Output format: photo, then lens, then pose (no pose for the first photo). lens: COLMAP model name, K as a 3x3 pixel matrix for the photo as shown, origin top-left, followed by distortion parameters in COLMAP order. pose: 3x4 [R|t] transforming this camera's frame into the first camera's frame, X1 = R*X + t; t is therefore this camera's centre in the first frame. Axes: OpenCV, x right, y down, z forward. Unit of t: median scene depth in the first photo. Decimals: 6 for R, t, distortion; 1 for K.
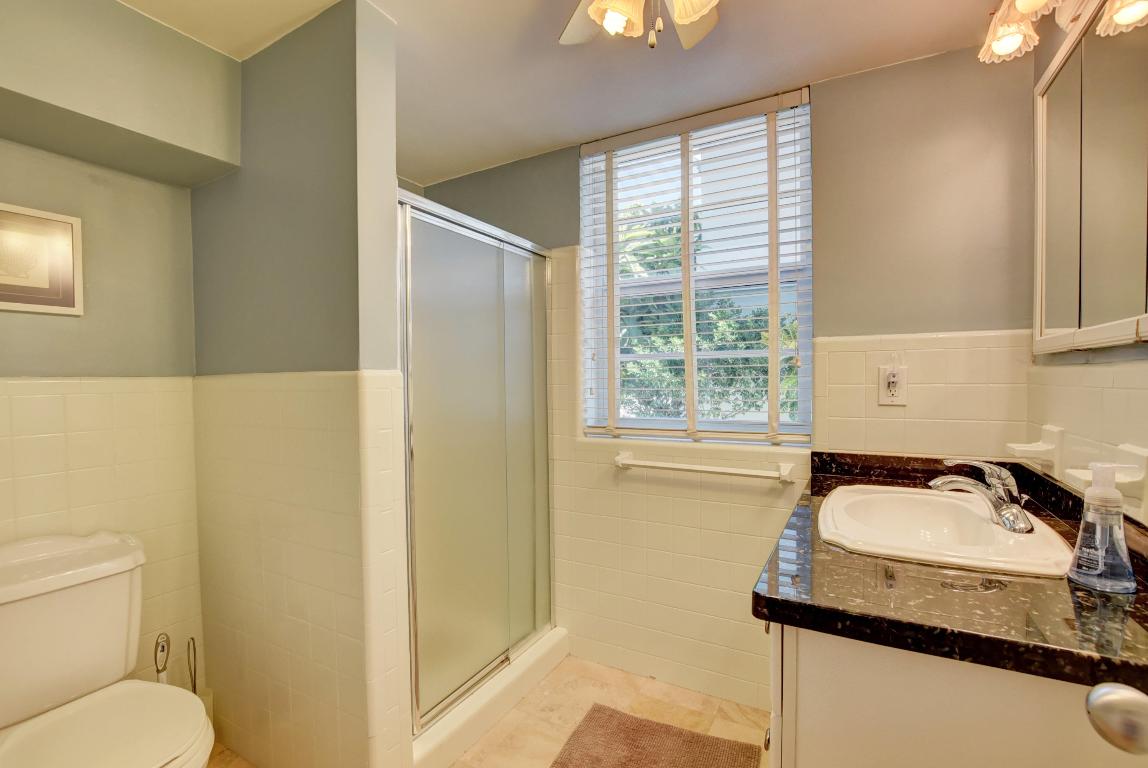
lens RADIAL K [[508.2, 0, 581.9], [0, 508.2, 387.8], [0, 0, 1]] dist [-0.034450, 0.004803]
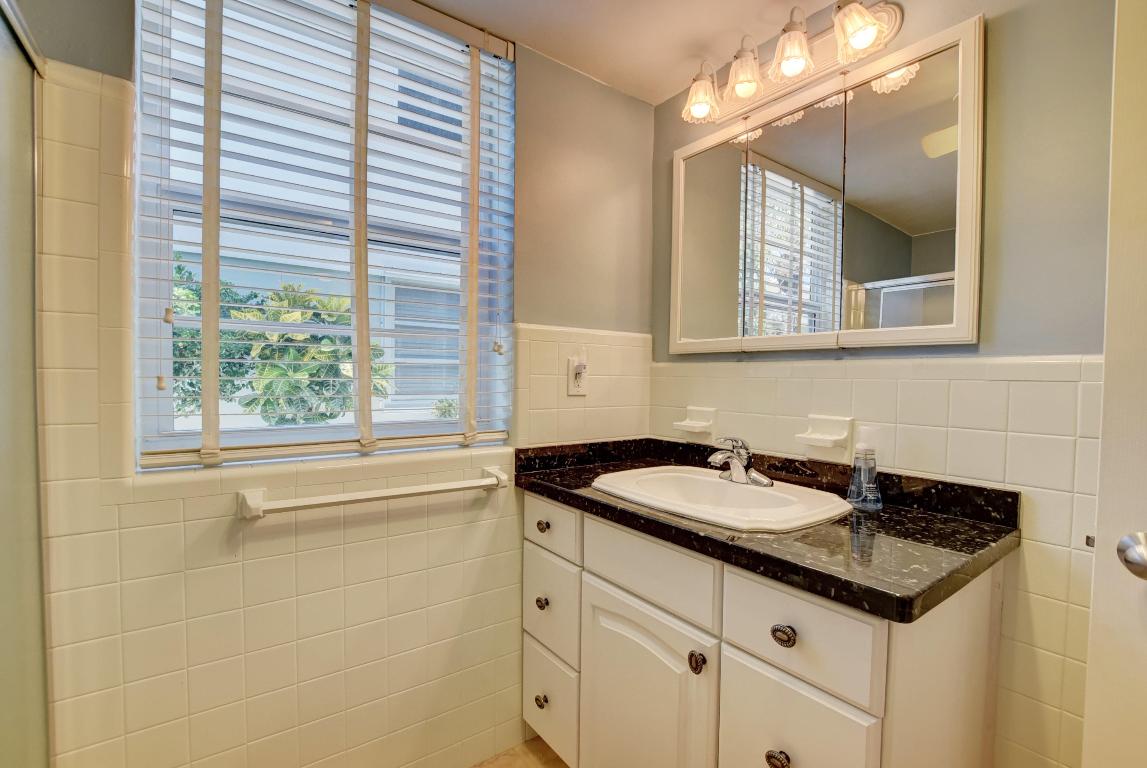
lens RADIAL K [[507.8, 0, 573.3], [0, 507.8, 387.7], [0, 0, 1]] dist [-0.034450, 0.004803]
pose [[0.419239, -0.007486, 0.907845, -0.321288], [0.000585, 0.999968, 0.007975, 0.009365], [-0.907876, -0.002812, 0.419230, 0.519618]]
